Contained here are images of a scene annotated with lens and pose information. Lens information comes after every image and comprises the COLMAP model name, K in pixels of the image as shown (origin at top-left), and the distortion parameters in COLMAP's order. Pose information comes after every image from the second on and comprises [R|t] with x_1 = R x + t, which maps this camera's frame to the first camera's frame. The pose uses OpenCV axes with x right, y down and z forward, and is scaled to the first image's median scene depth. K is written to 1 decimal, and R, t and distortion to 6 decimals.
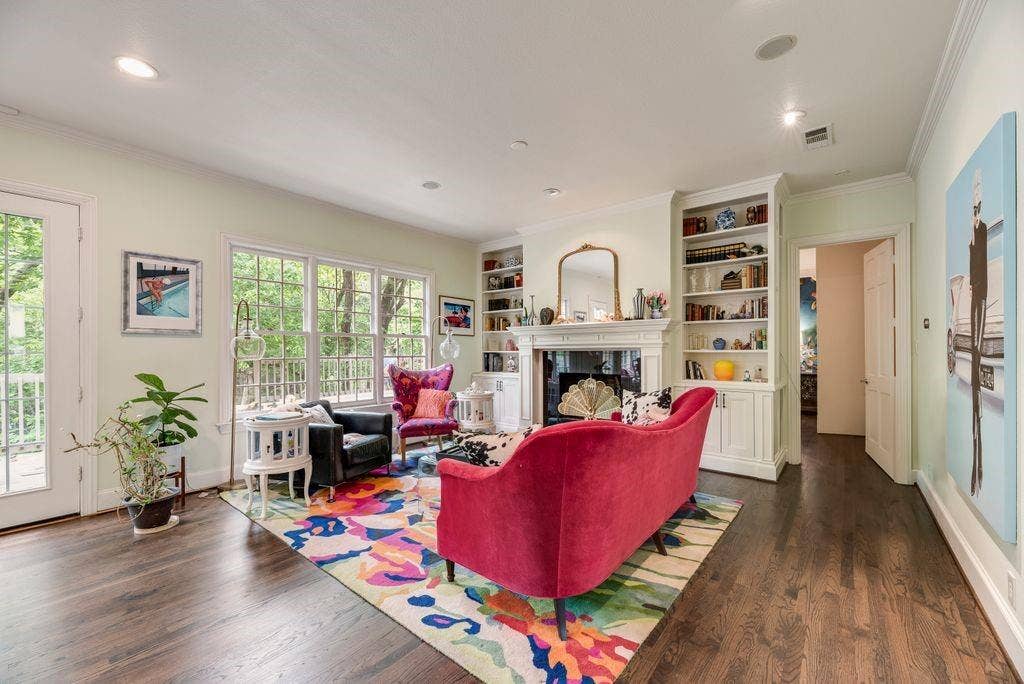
lens RADIAL K [[413.5, 0, 515.9], [0, 413.5, 349.0], [0, 0, 1]] dist [0.003288, 0.000070]
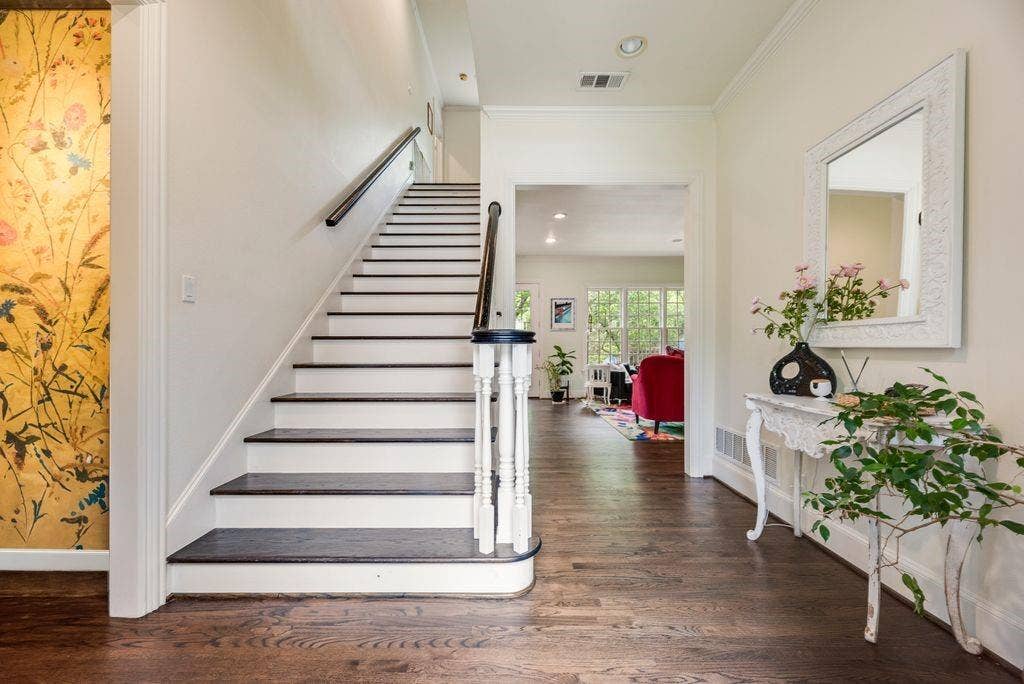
lens RADIAL K [[413.5, 0, 510.4], [0, 413.5, 343.8], [0, 0, 1]] dist [0.003288, 0.000070]
pose [[0.641669, 0.005099, -0.766965, 0.849383], [0.000630, 0.999974, 0.007174, 0.026047], [0.766982, -0.005086, 0.641649, -0.827932]]
